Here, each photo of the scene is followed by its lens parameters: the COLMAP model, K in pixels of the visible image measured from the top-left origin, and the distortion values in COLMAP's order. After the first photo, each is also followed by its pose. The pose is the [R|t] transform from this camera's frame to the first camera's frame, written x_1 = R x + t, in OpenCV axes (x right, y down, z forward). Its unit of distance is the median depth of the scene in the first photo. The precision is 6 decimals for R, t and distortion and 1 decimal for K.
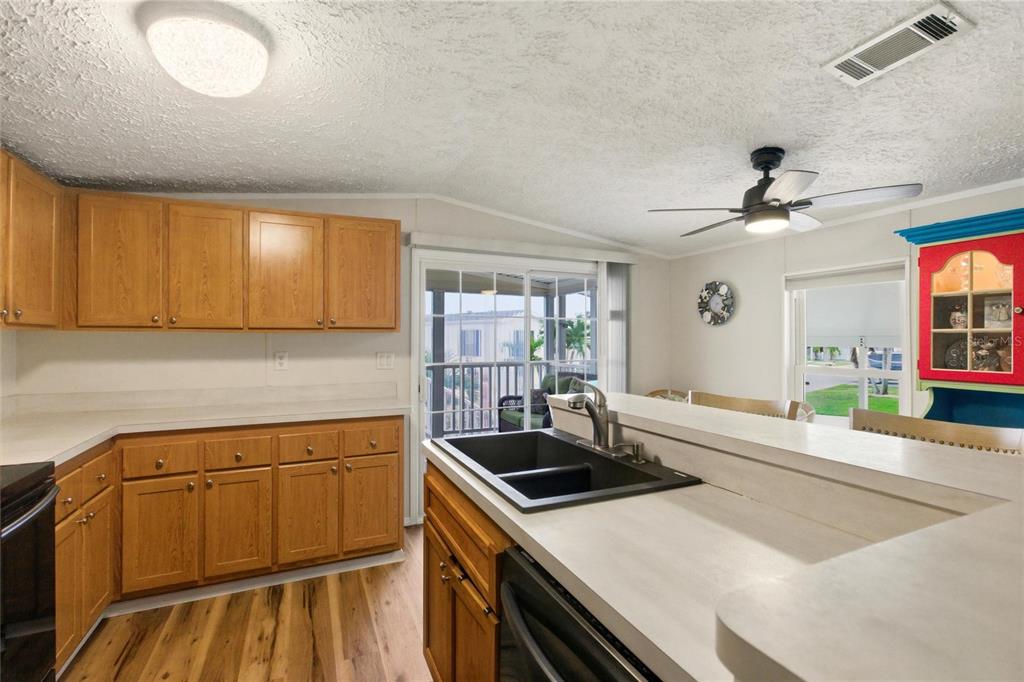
lens RADIAL K [[460.1, 0, 512.0], [0, 460.1, 335.6], [0, 0, 1]] dist [-0.009976, 0.004023]
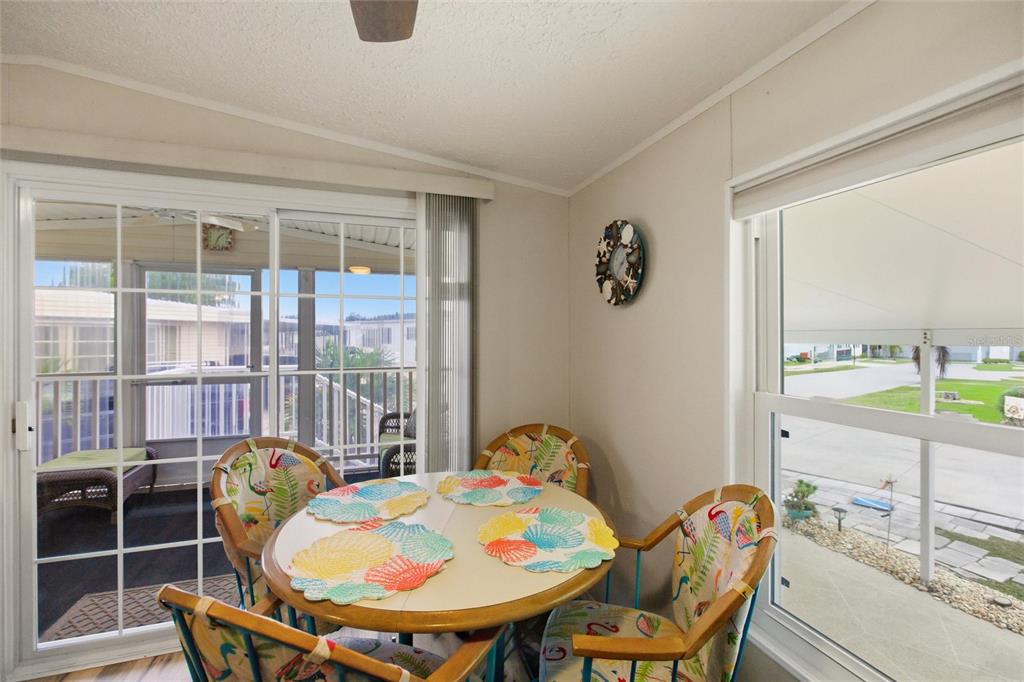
lens RADIAL K [[460.1, 0, 502.4], [0, 460.1, 334.7], [0, 0, 1]] dist [-0.009976, 0.004023]
pose [[0.995424, -0.002560, -0.095519, 0.355622], [0.003066, 0.999982, 0.005149, 0.007225], [0.095504, -0.005419, 0.995414, 0.462651]]
